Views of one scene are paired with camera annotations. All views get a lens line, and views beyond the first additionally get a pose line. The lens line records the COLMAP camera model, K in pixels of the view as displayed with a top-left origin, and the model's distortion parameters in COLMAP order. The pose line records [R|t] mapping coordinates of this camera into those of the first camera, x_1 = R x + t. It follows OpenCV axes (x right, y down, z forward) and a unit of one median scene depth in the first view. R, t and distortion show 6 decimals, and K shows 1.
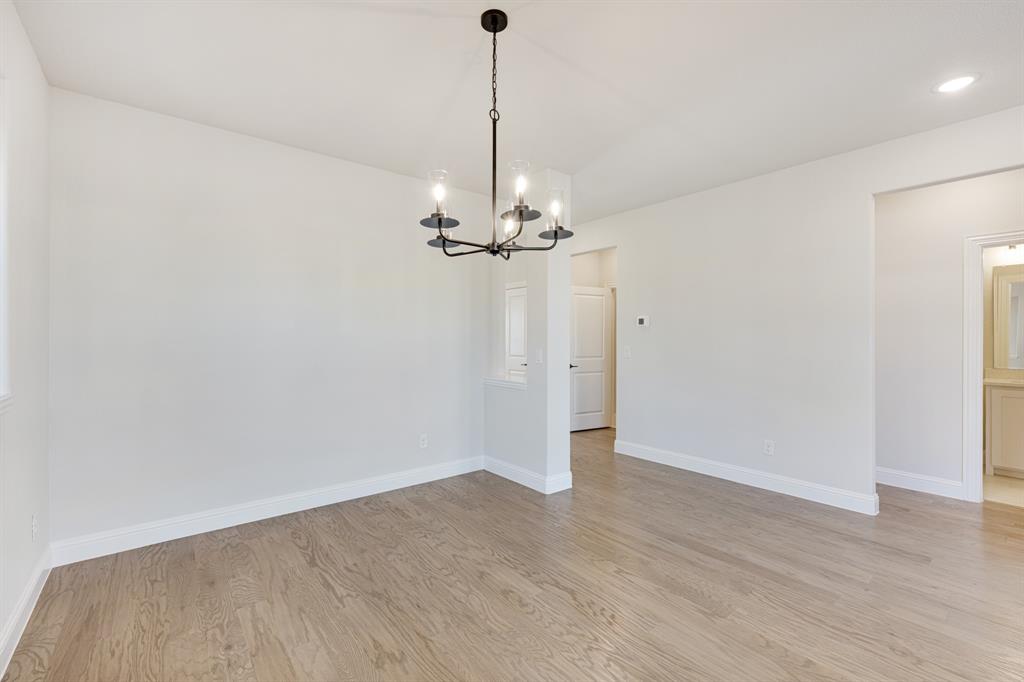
lens RADIAL K [[417.7, 0, 511.5], [0, 417.7, 341.8], [0, 0, 1]] dist [-0.002595, -0.000337]
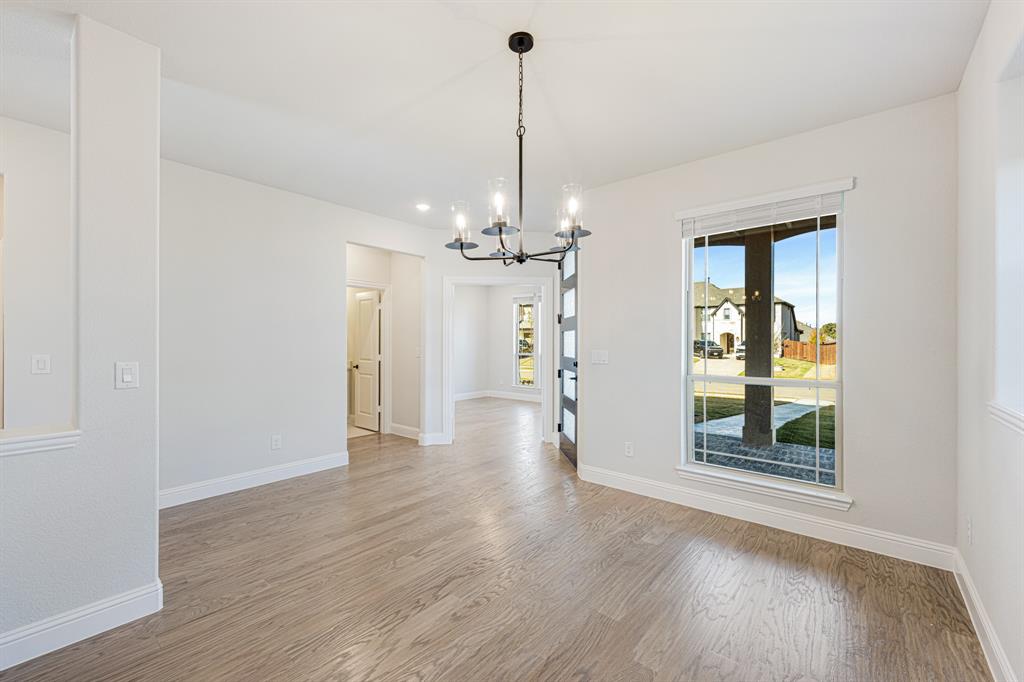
lens RADIAL K [[410.1, 0, 509.9], [0, 410.1, 338.9], [0, 0, 1]] dist [-0.002597, -0.000095]
pose [[-0.157645, 0.003383, 0.987490, -0.757145], [0.007915, 0.999966, -0.002162, -0.002503], [-0.987464, 0.007475, -0.157667, 0.847472]]
